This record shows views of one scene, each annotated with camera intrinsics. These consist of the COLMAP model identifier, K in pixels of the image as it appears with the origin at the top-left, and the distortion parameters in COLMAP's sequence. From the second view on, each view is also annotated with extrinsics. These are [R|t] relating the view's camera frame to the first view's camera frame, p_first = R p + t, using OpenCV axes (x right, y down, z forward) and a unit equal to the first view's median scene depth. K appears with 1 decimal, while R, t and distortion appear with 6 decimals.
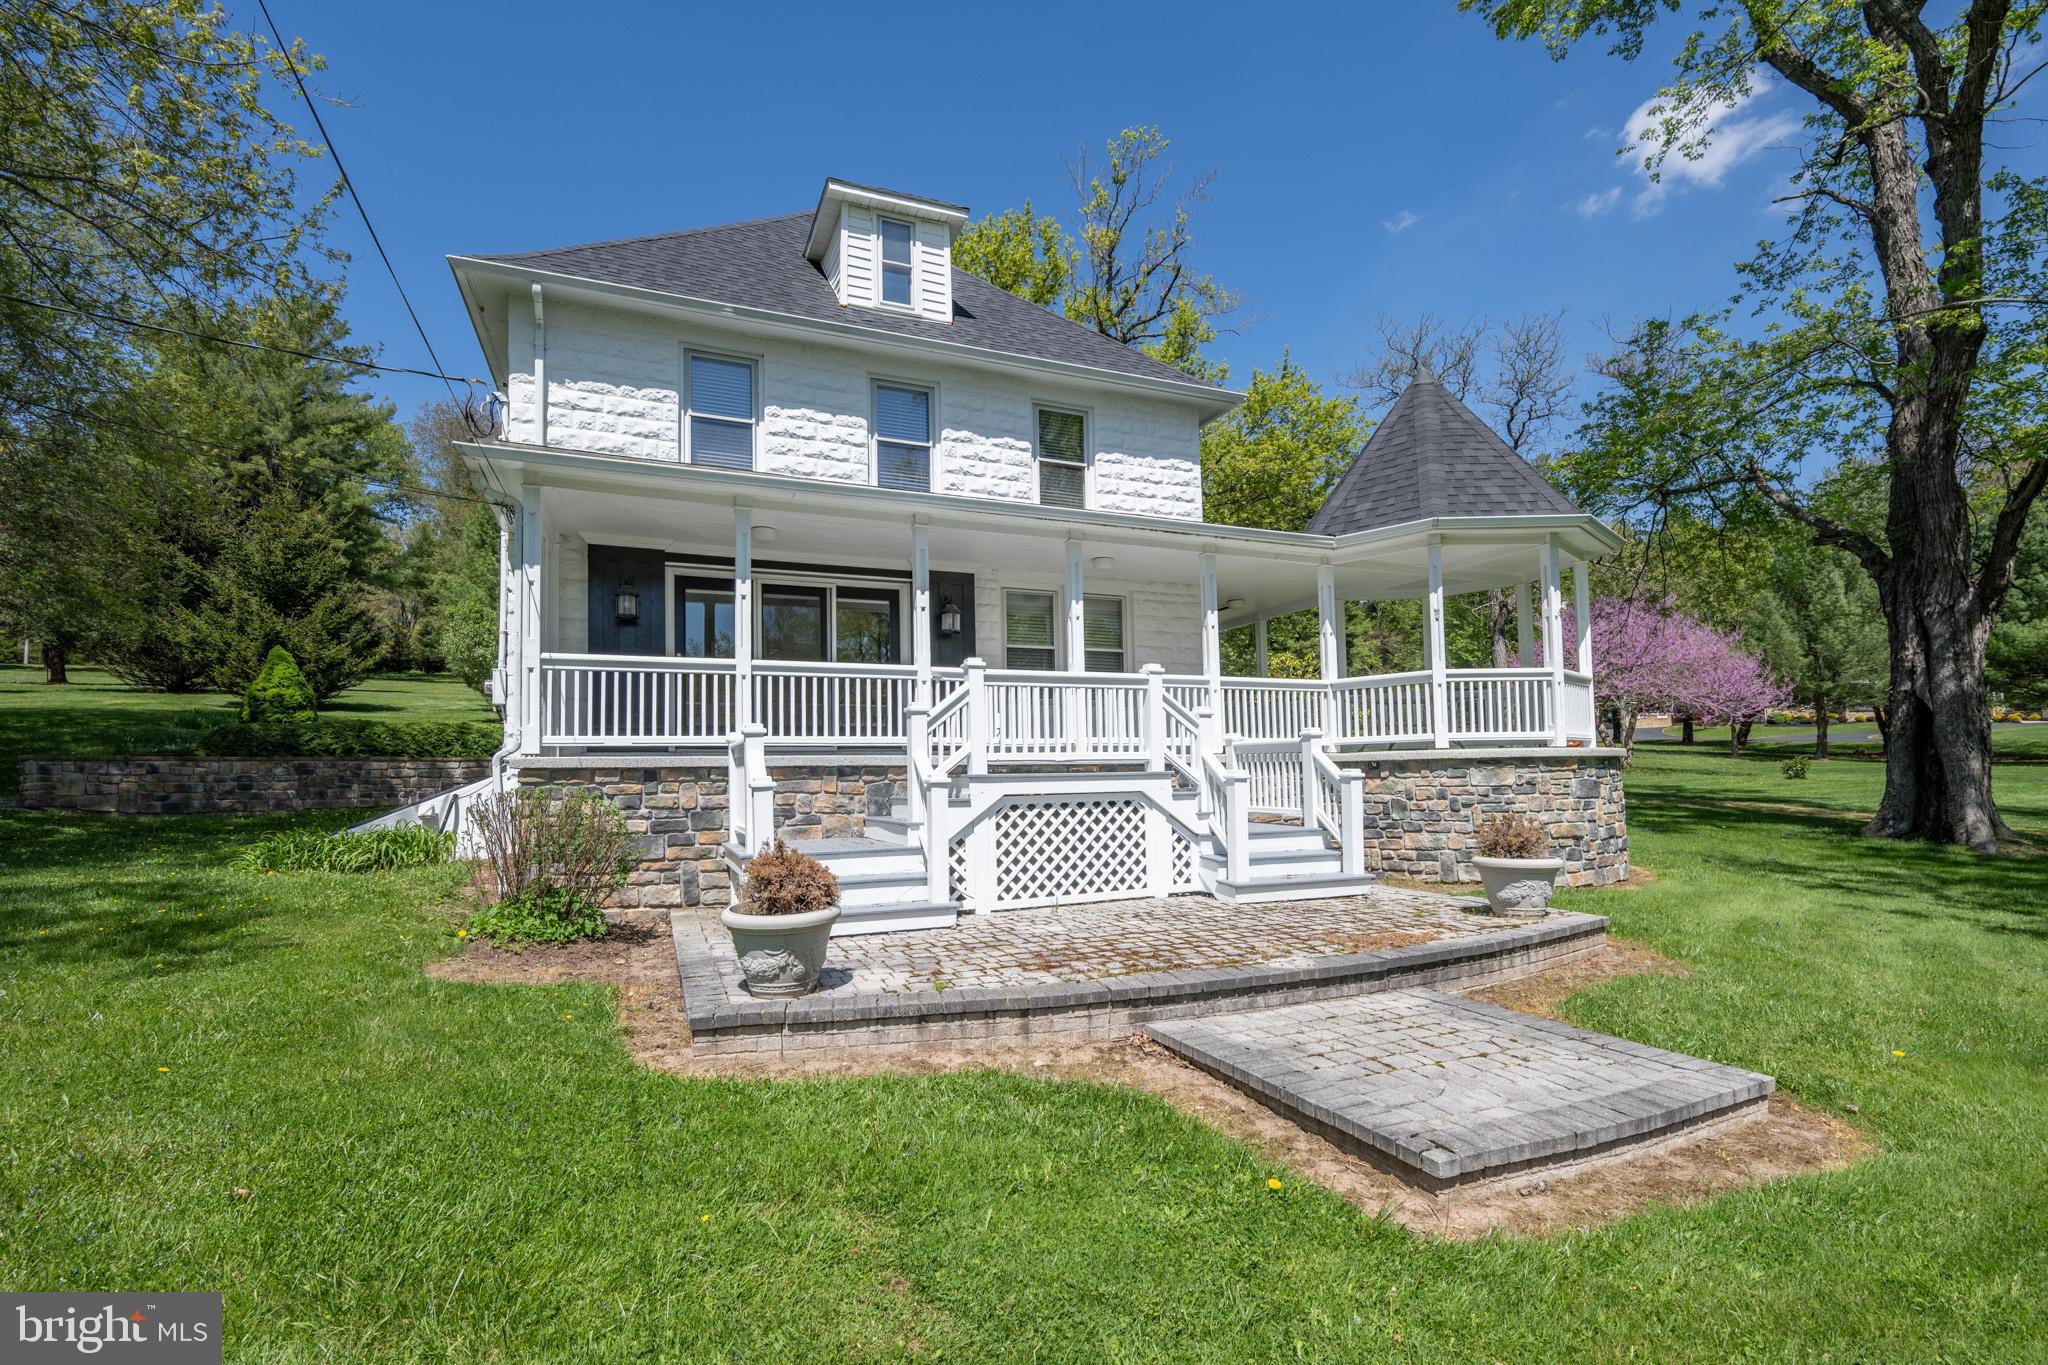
lens RADIAL K [[898.1, 0, 1018.8], [0, 898.1, 731.3], [0, 0, 1]] dist [-0.001265, -0.000088]
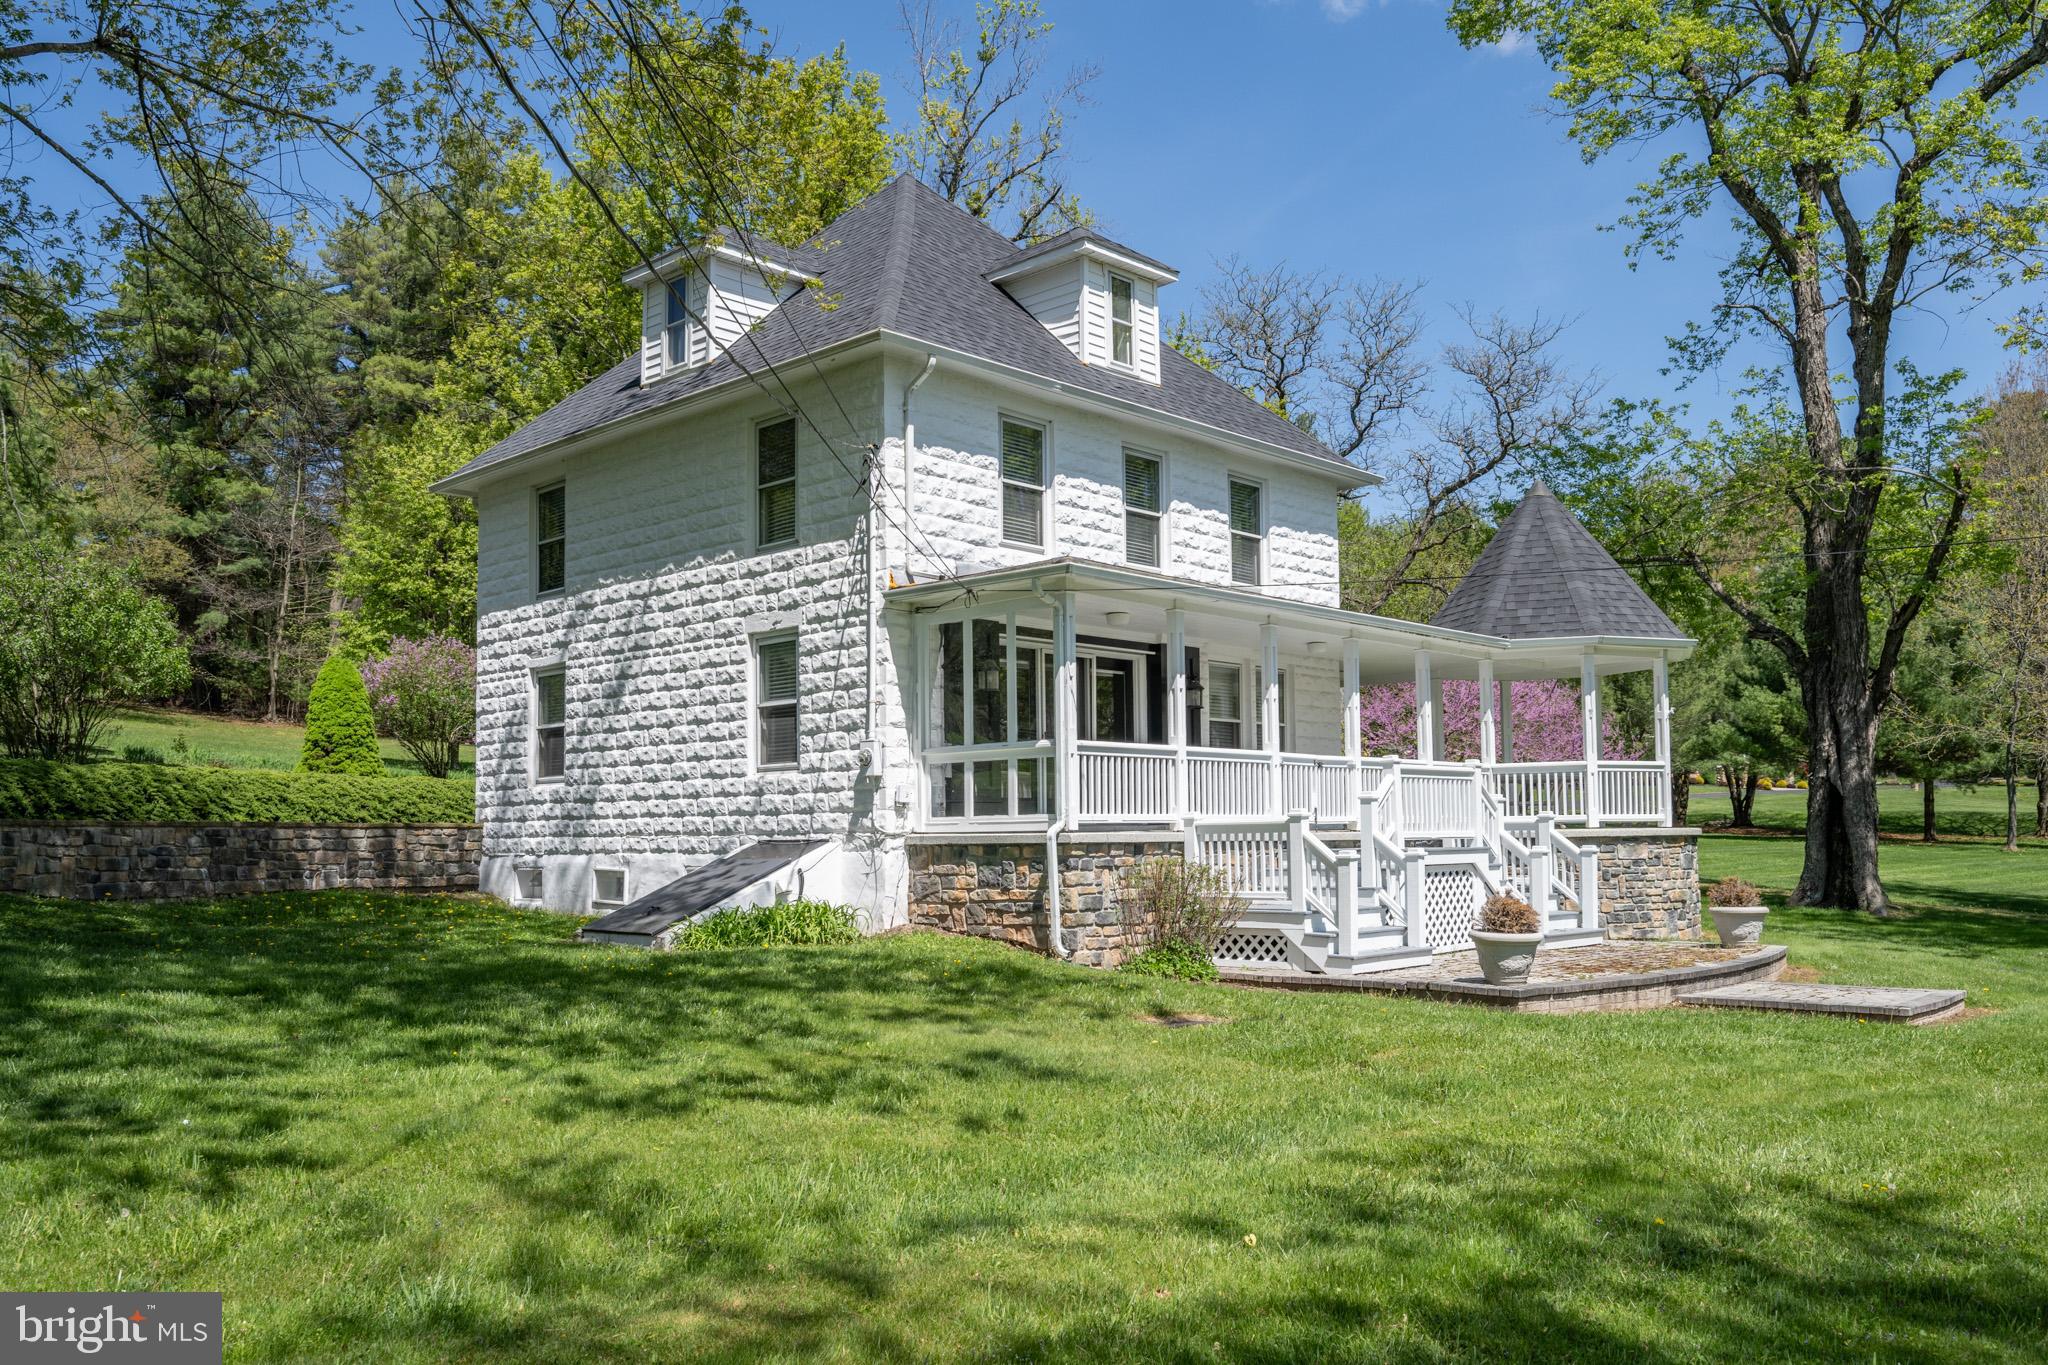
lens RADIAL K [[1551.4, 0, 1029.3], [0, 1551.4, 760.2], [0, 0, 1]] dist [-0.000047, 0.001778]
pose [[0.915977, 0.025439, 0.400424, -0.874481], [-0.021959, 0.999671, -0.013278, -0.022435], [-0.400630, 0.003369, 0.916234, -0.487887]]
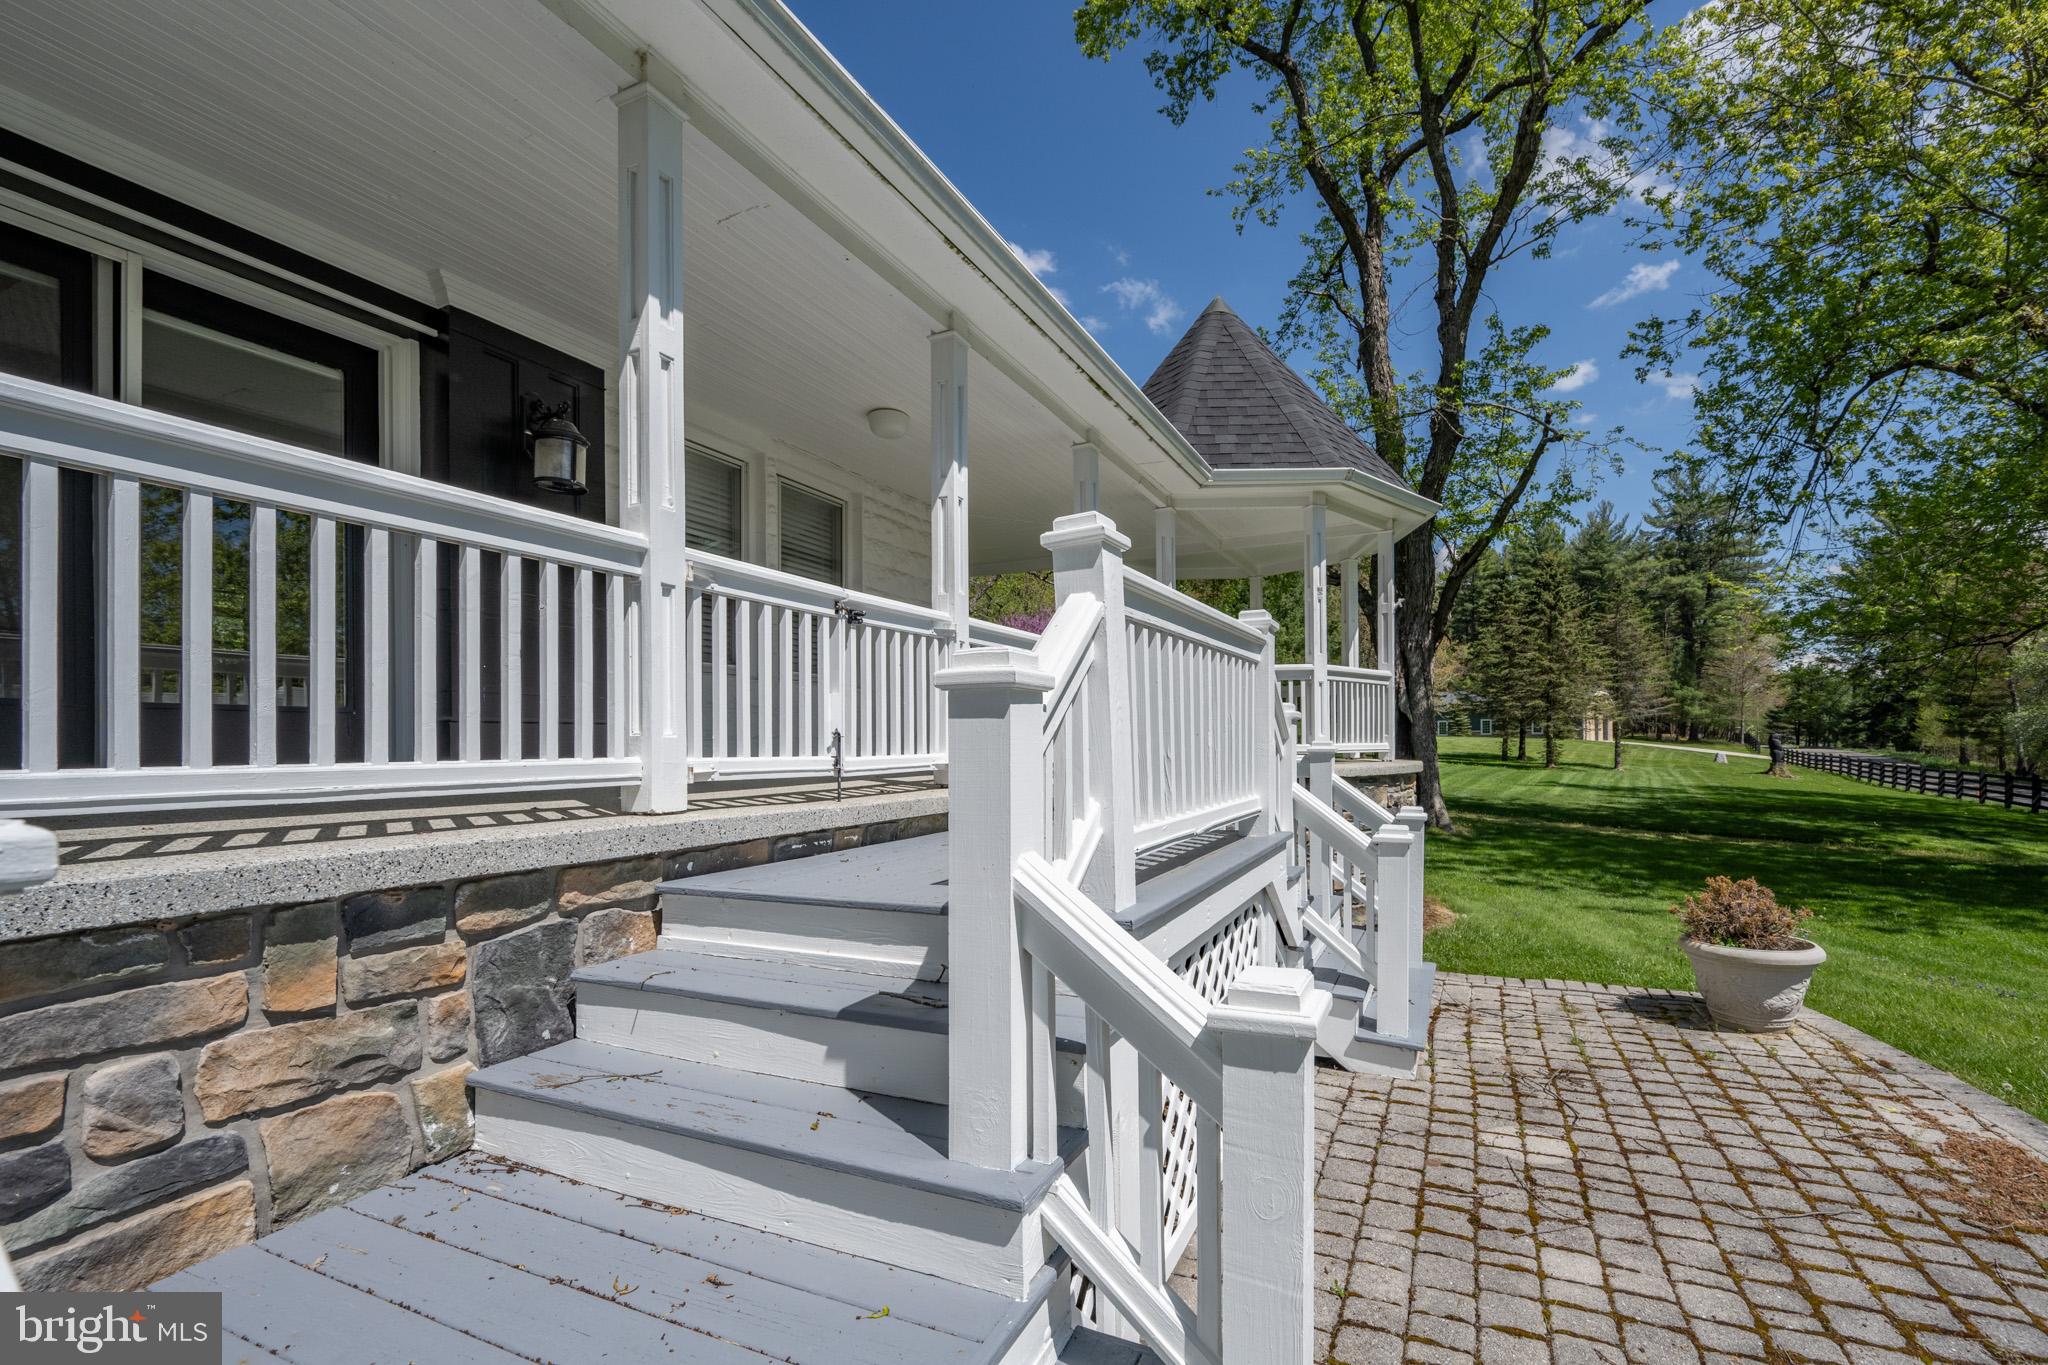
lens RADIAL K [[842.8, 0, 1107.0], [0, 842.8, 730.3], [0, 0, 1]] dist [-0.001323, -0.000036]
pose [[0.719649, 0.020752, 0.694028, -0.152271], [-0.034553, 0.999385, 0.005946, -0.008182], [-0.693478, -0.028260, 0.719924, 0.508135]]
